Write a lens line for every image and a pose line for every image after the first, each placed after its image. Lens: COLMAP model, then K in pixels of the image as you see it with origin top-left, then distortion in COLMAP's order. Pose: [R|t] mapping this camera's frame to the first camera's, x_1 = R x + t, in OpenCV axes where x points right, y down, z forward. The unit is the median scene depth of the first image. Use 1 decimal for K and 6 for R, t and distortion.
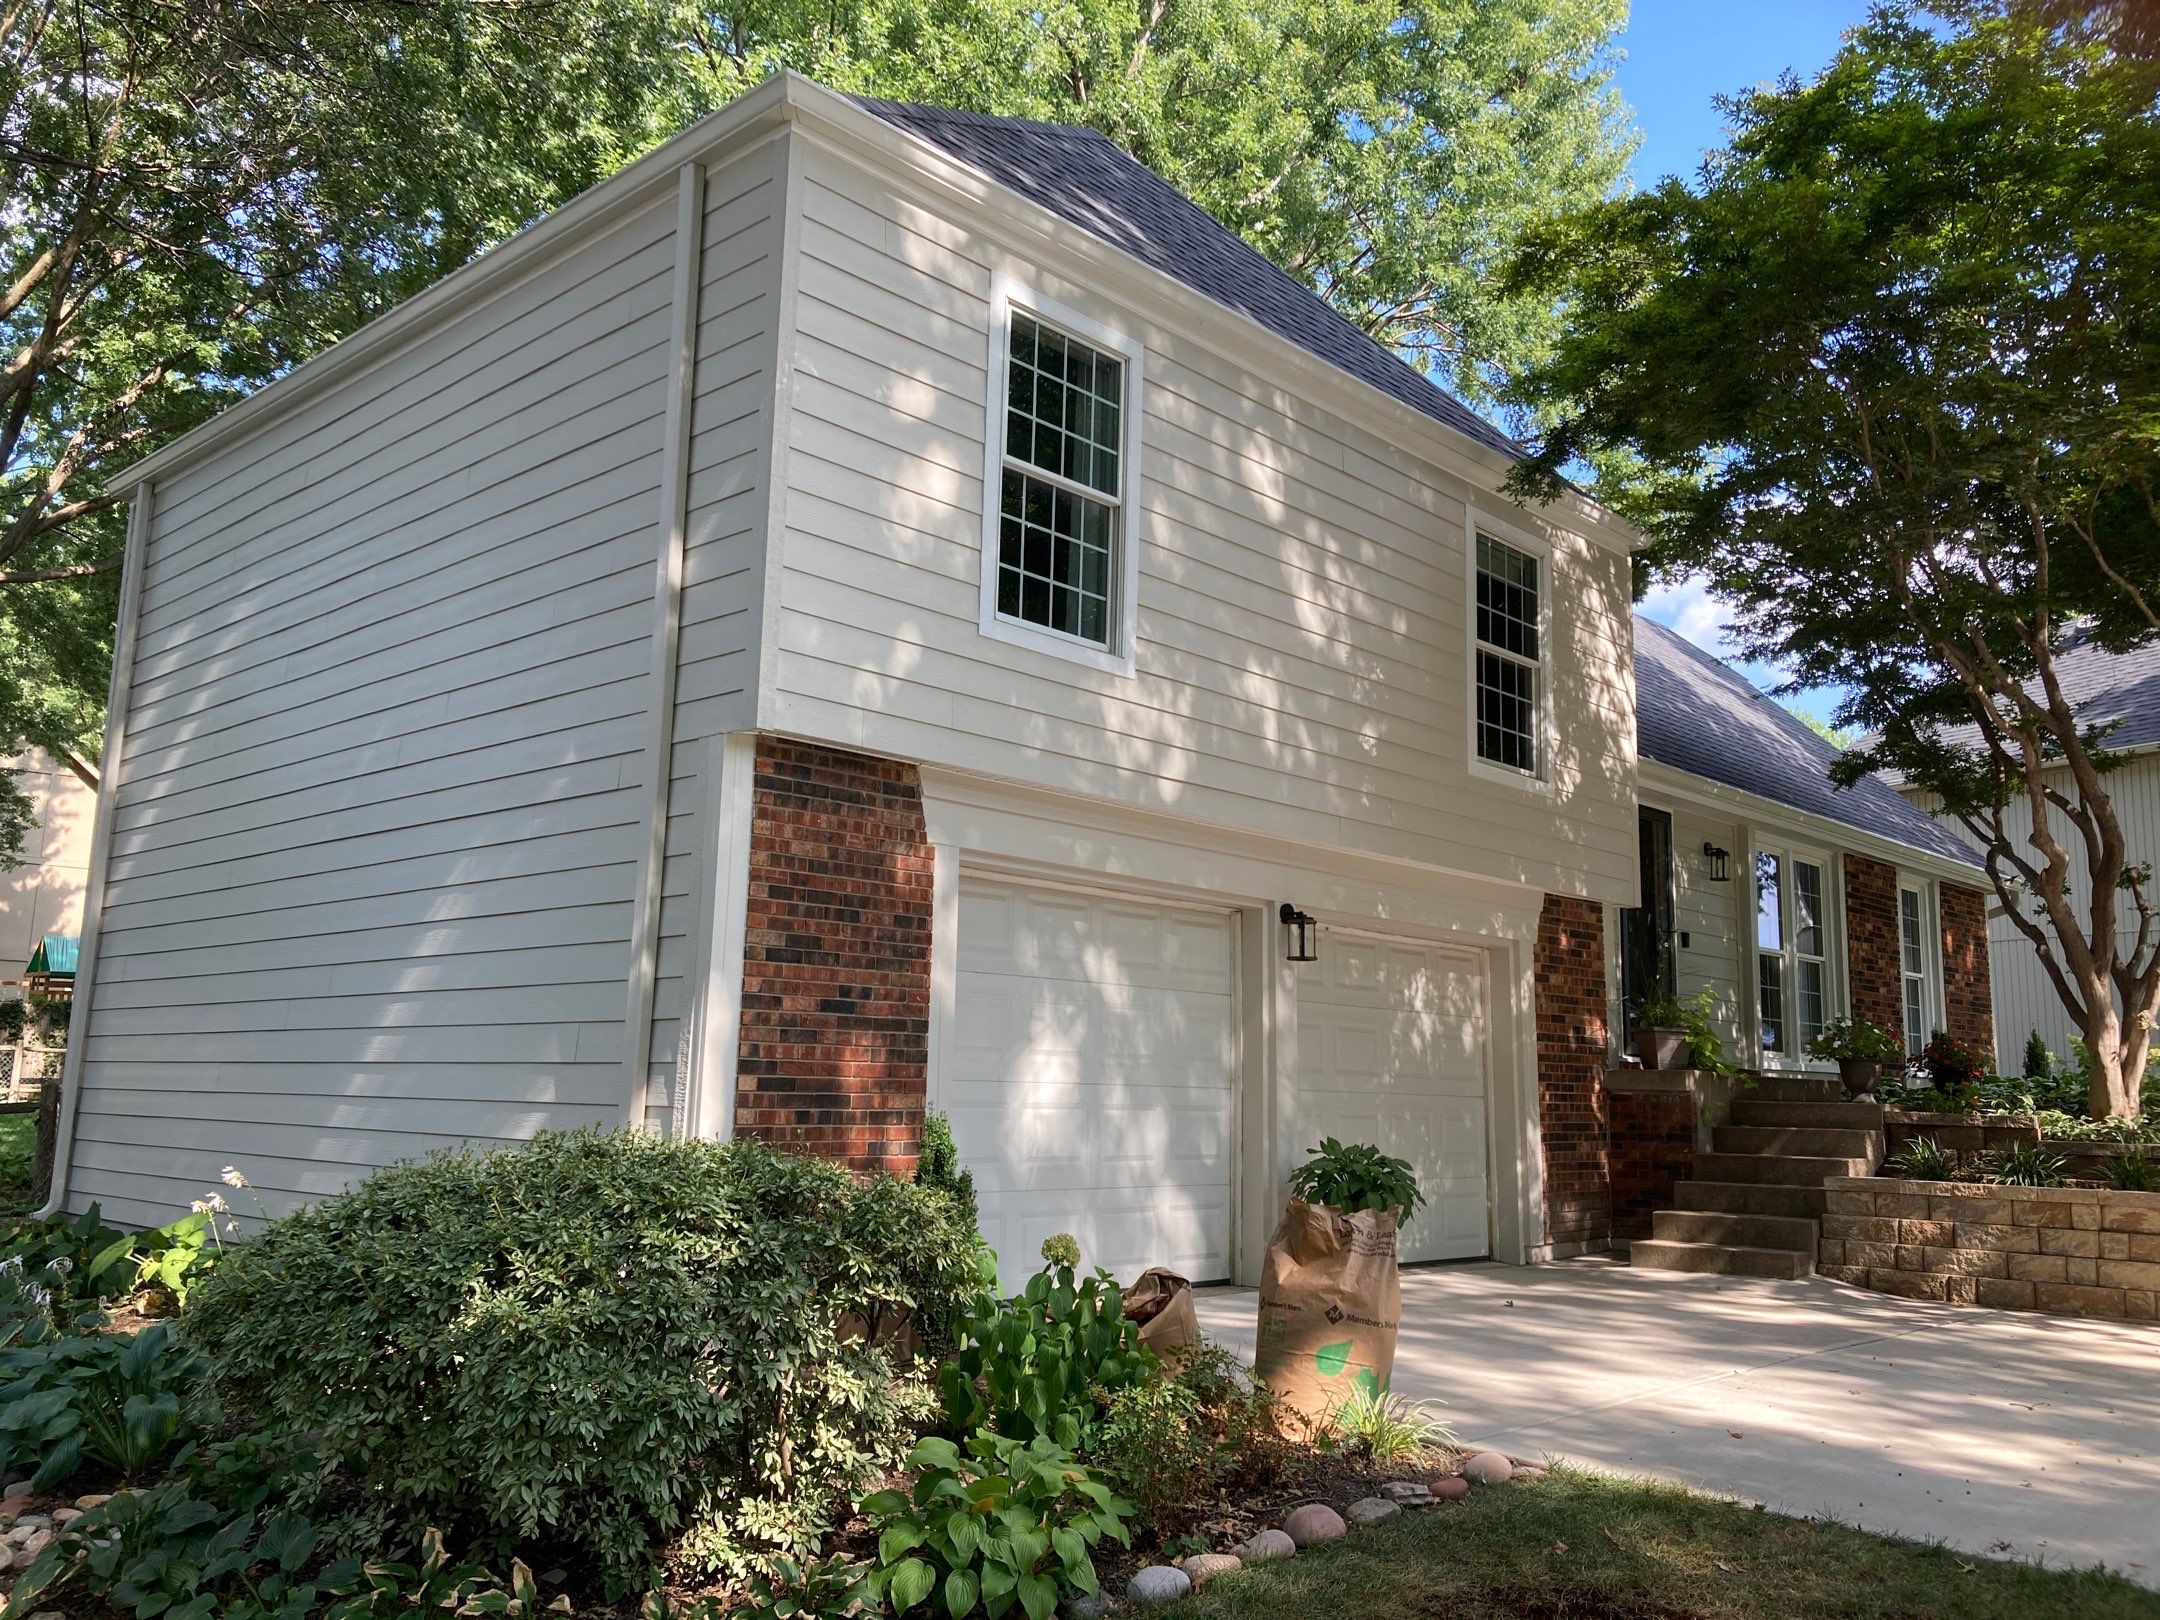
lens RADIAL K [[1760.4, 0, 1057.9], [0, 1760.4, 800.7], [0, 0, 1]] dist [0.060677, -0.069318]
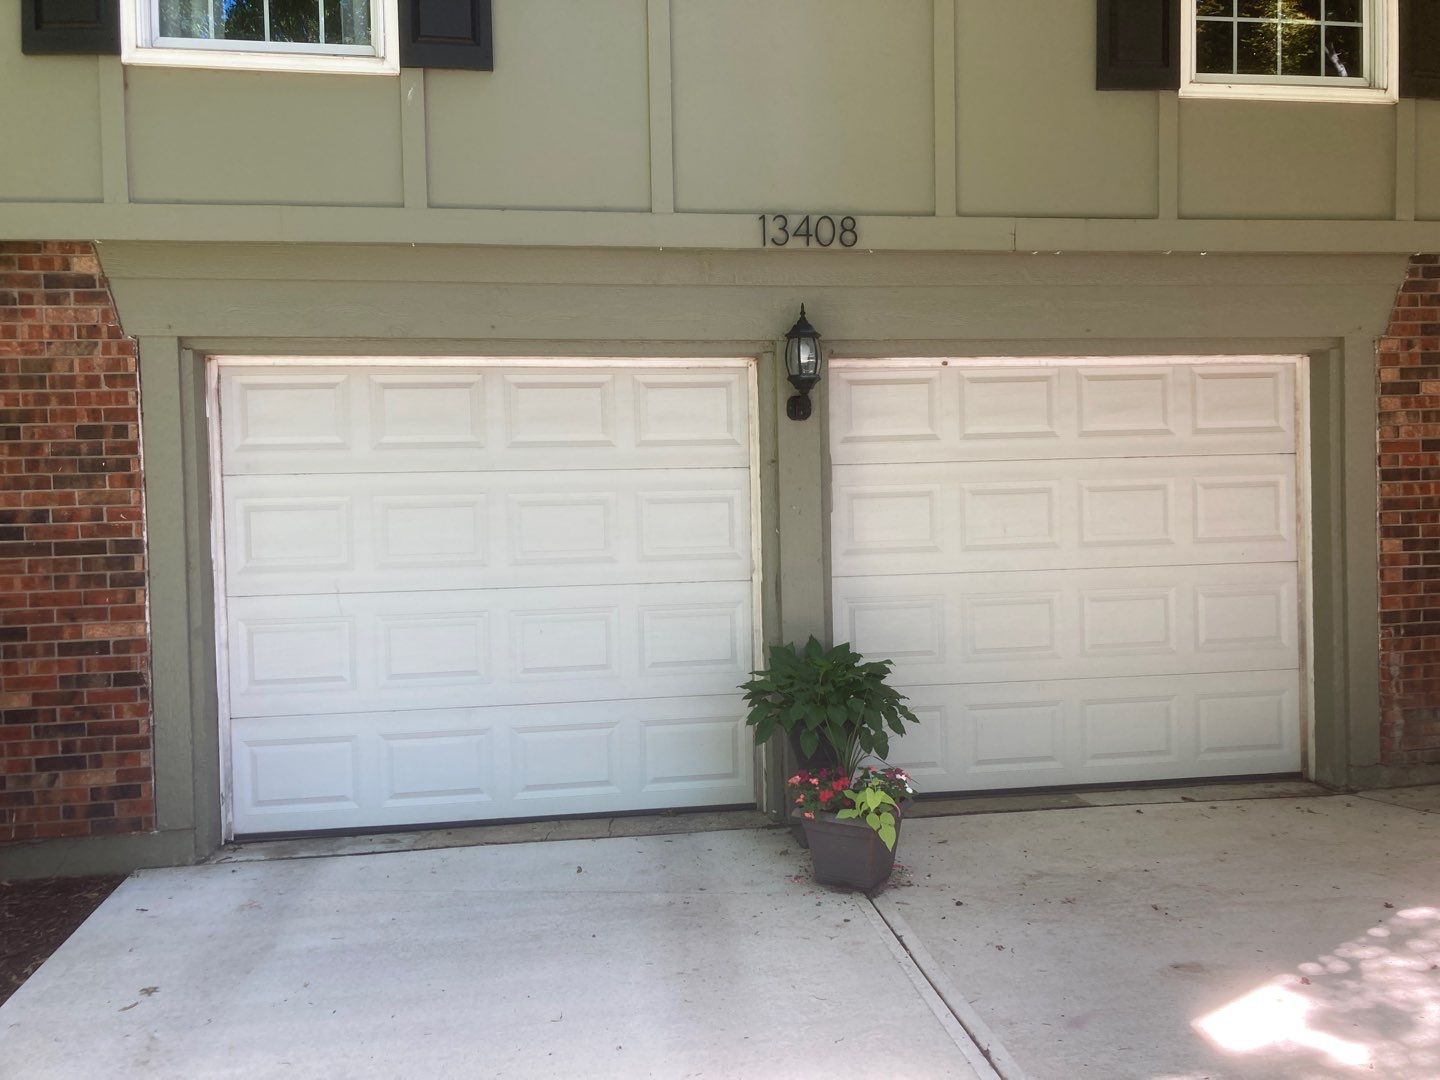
lens RADIAL K [[1159.6, 0, 732.9], [0, 1159.6, 526.8], [0, 0, 1]] dist [0.021772, -0.005459]
pose [[0.784415, -0.019196, -0.619940, 0.486451], [0.141631, 0.978657, 0.148903, 0.068107], [0.603850, -0.204604, 0.770391, 0.676252]]
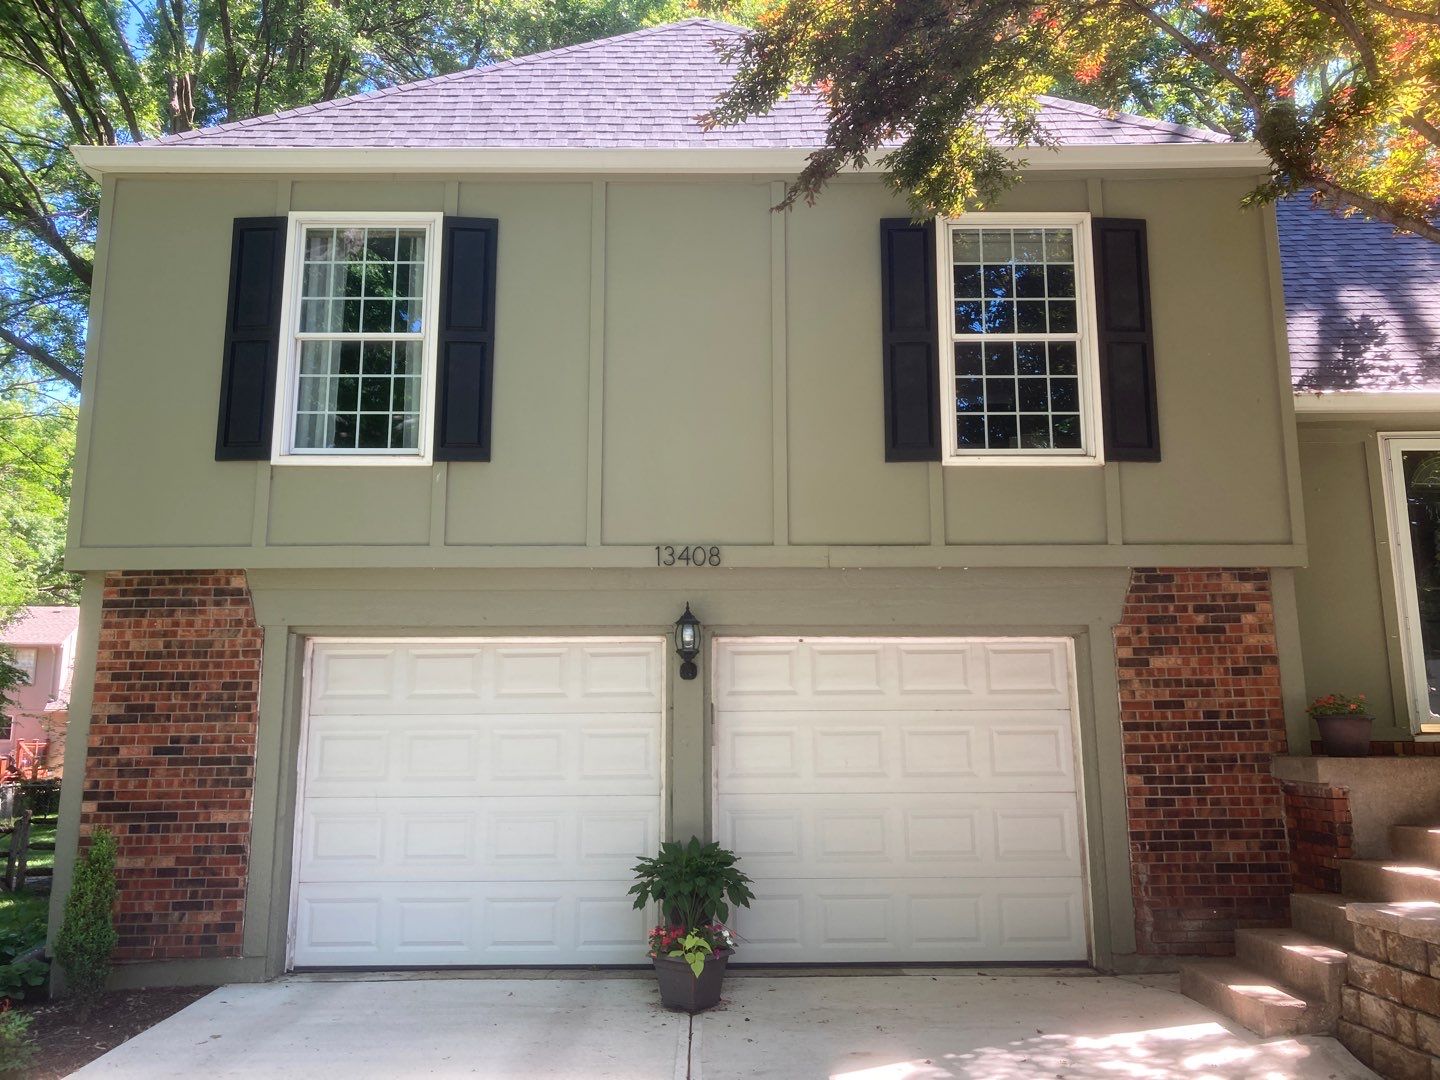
lens RADIAL K [[1141.8, 0, 722.7], [0, 1141.8, 532.0], [0, 0, 1]] dist [0.010989, 0.001865]
pose [[0.694403, -0.155524, -0.702579, 0.775024], [0.140424, 0.986881, -0.079668, 0.069445], [0.705752, -0.043337, 0.707132, 0.589029]]
